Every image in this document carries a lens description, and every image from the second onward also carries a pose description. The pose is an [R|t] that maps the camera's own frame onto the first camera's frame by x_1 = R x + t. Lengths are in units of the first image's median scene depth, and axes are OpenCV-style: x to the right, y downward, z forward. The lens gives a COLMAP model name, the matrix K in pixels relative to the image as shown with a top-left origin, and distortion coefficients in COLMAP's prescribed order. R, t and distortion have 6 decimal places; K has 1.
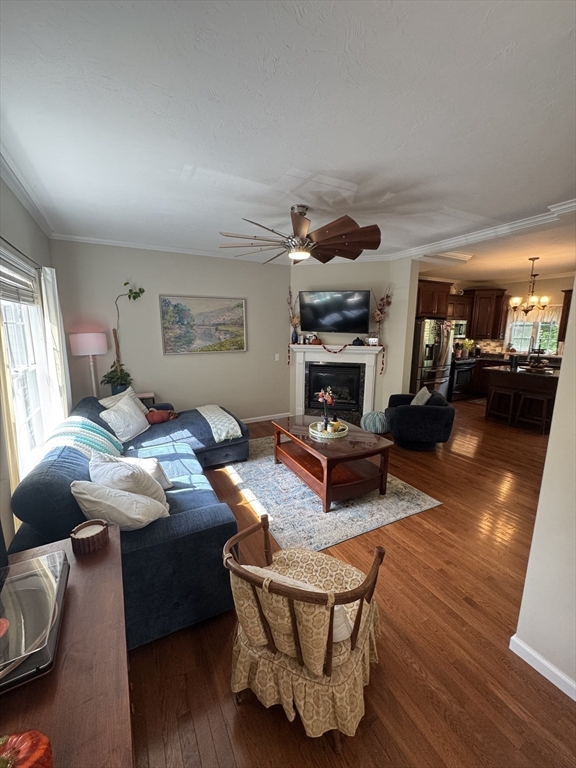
lens RADIAL K [[306.2, 0, 284.1], [0, 306.2, 385.4], [0, 0, 1]] dist [-0.003467, 0.000140]
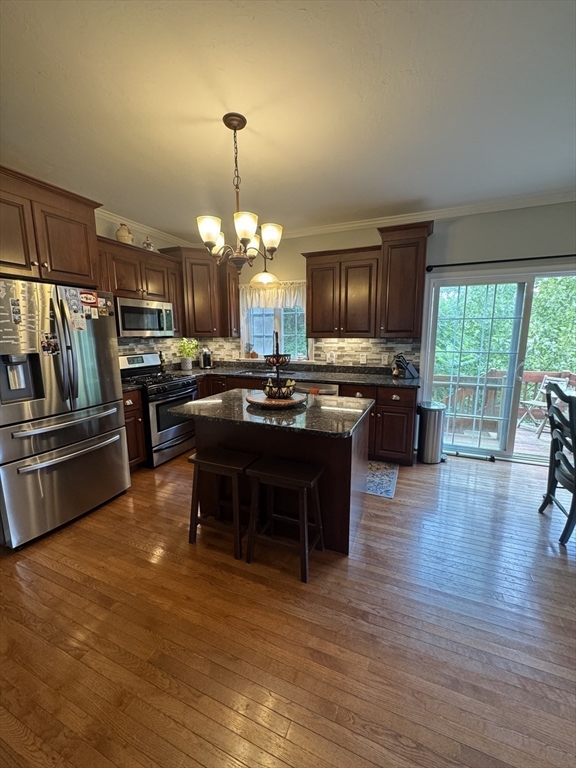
lens RADIAL K [[306.2, 0, 289.8], [0, 306.2, 381.5], [0, 0, 1]] dist [-0.003467, 0.000140]
pose [[0.778984, -0.109149, 0.617471, 0.403695], [0.123732, 0.992128, 0.019280, -0.062049], [-0.614715, 0.061383, 0.786357, 0.456261]]
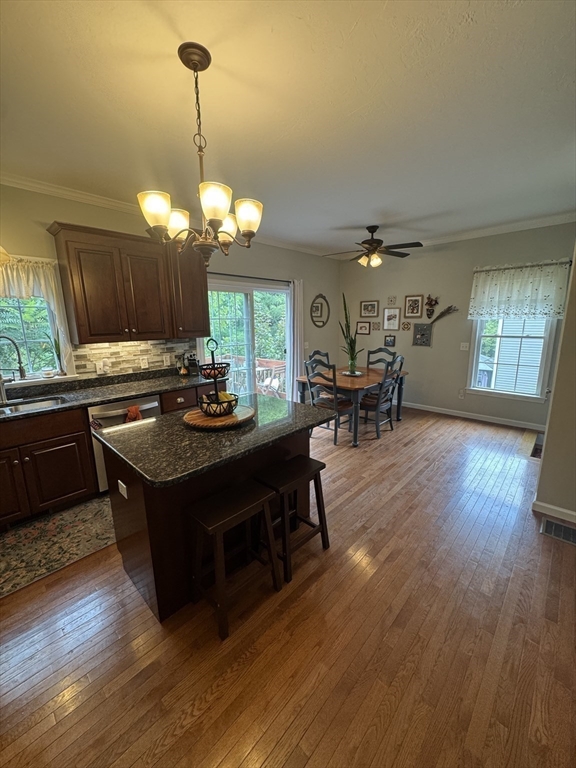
lens RADIAL K [[306.2, 0, 287.5], [0, 306.2, 384.5], [0, 0, 1]] dist [-0.003467, 0.000140]
pose [[-0.319525, -0.194926, 0.927312, 0.318997], [0.186765, 0.946461, 0.263306, -0.127509], [-0.928990, 0.257323, -0.266013, 0.725033]]
